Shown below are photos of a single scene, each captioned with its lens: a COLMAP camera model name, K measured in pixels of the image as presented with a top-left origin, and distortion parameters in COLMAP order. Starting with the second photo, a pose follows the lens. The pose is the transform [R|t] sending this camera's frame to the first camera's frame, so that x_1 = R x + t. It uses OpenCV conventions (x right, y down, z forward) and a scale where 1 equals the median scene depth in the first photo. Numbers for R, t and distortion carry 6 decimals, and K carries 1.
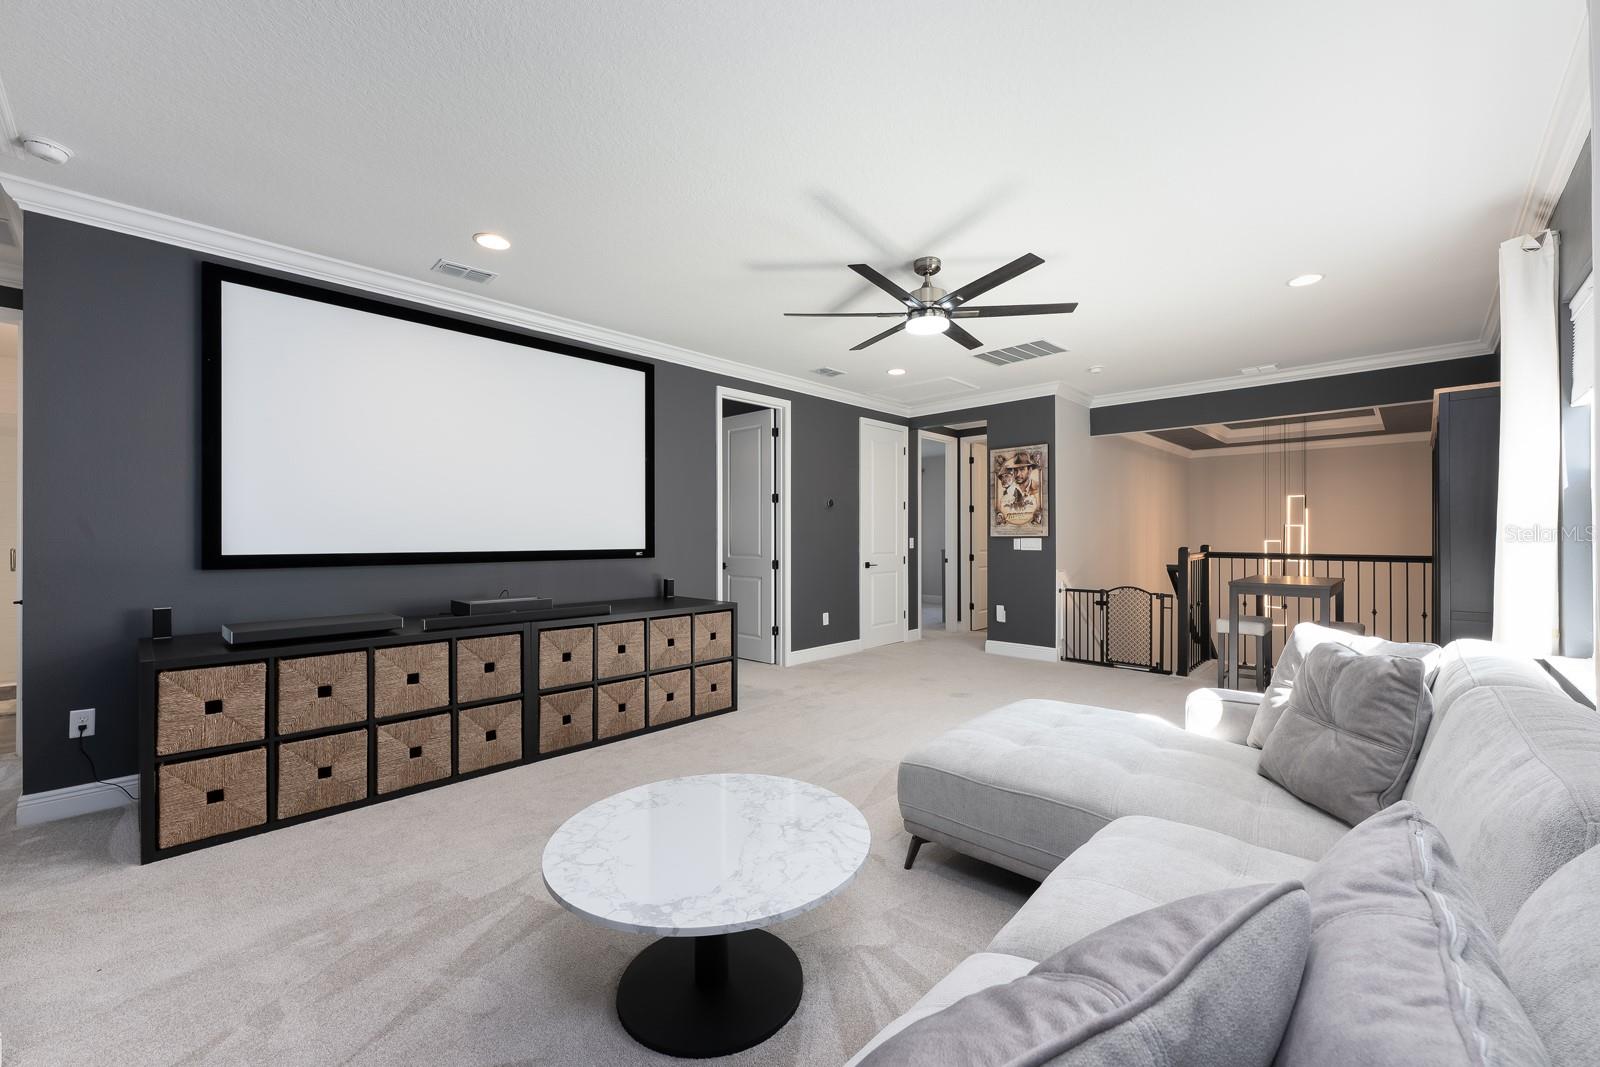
lens RADIAL K [[635.0, 0, 800.0], [0, 635.0, 533.5], [0, 0, 1]] dist [-0.001682, -0.000165]
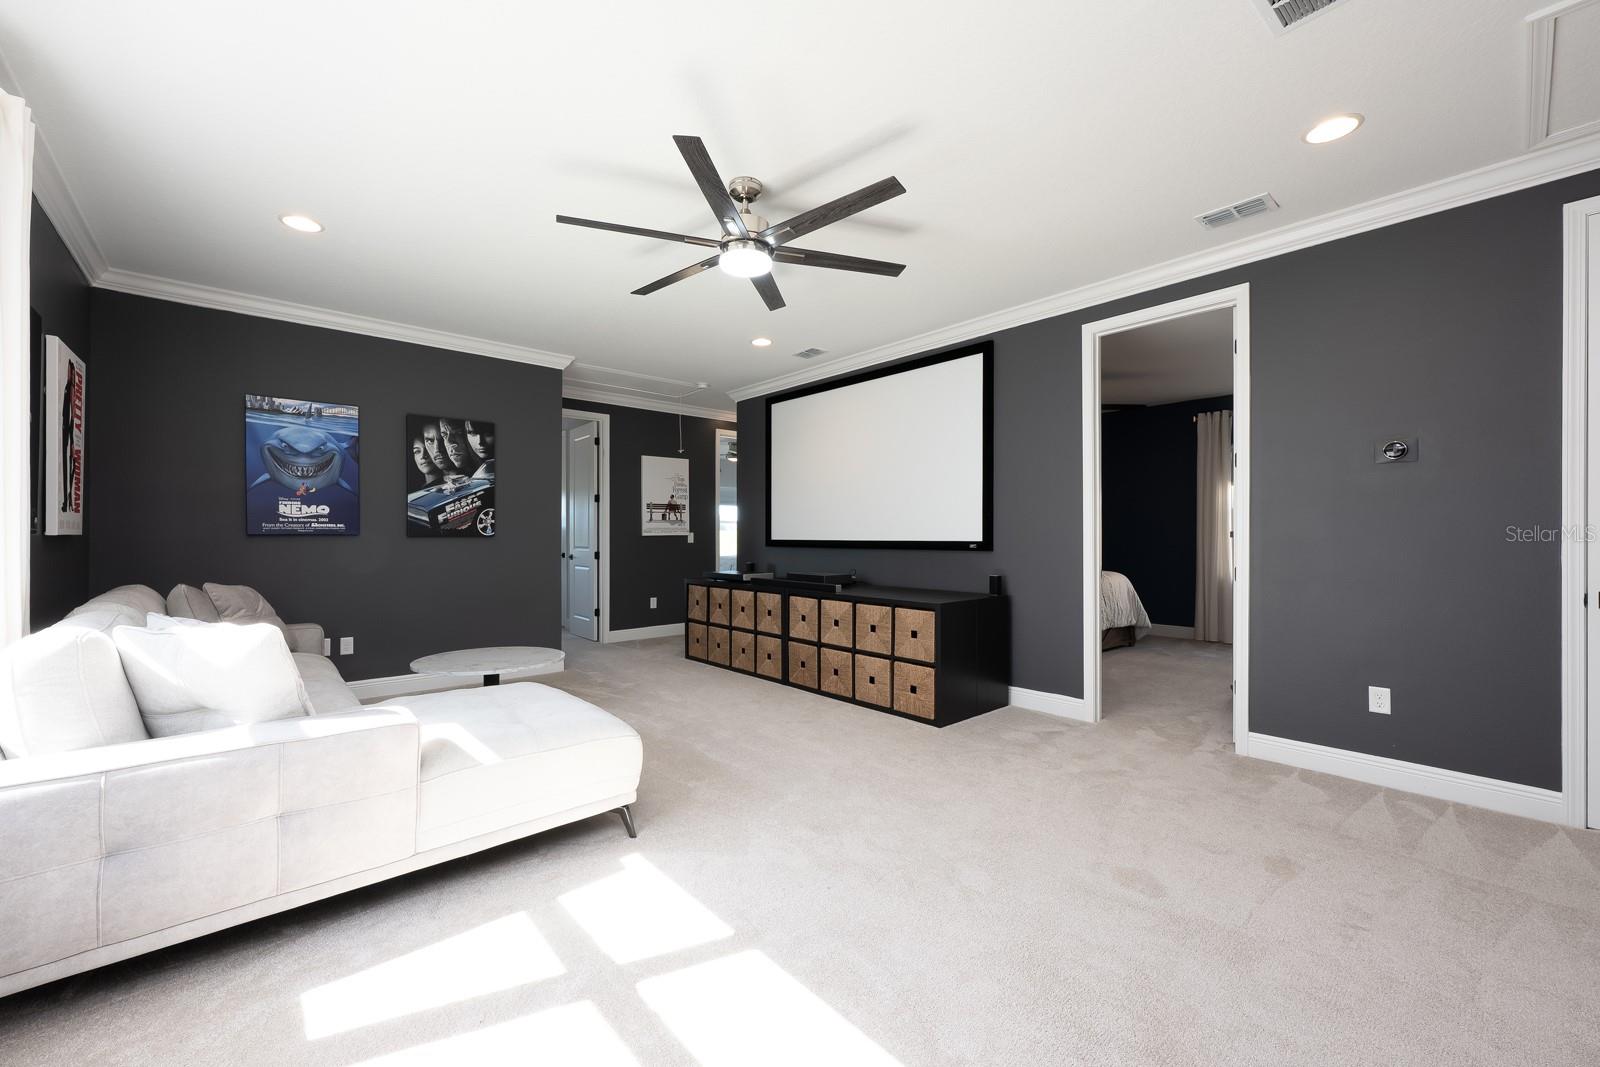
lens RADIAL K [[635.0, 0, 800.0], [0, 635.0, 533.5], [0, 0, 1]] dist [-0.001682, -0.000165]
pose [[-0.078629, -0.001667, -0.996903, 0.850354], [0.005985, 0.999980, -0.002144, 0.014907], [0.996886, -0.006135, -0.078617, 0.958827]]
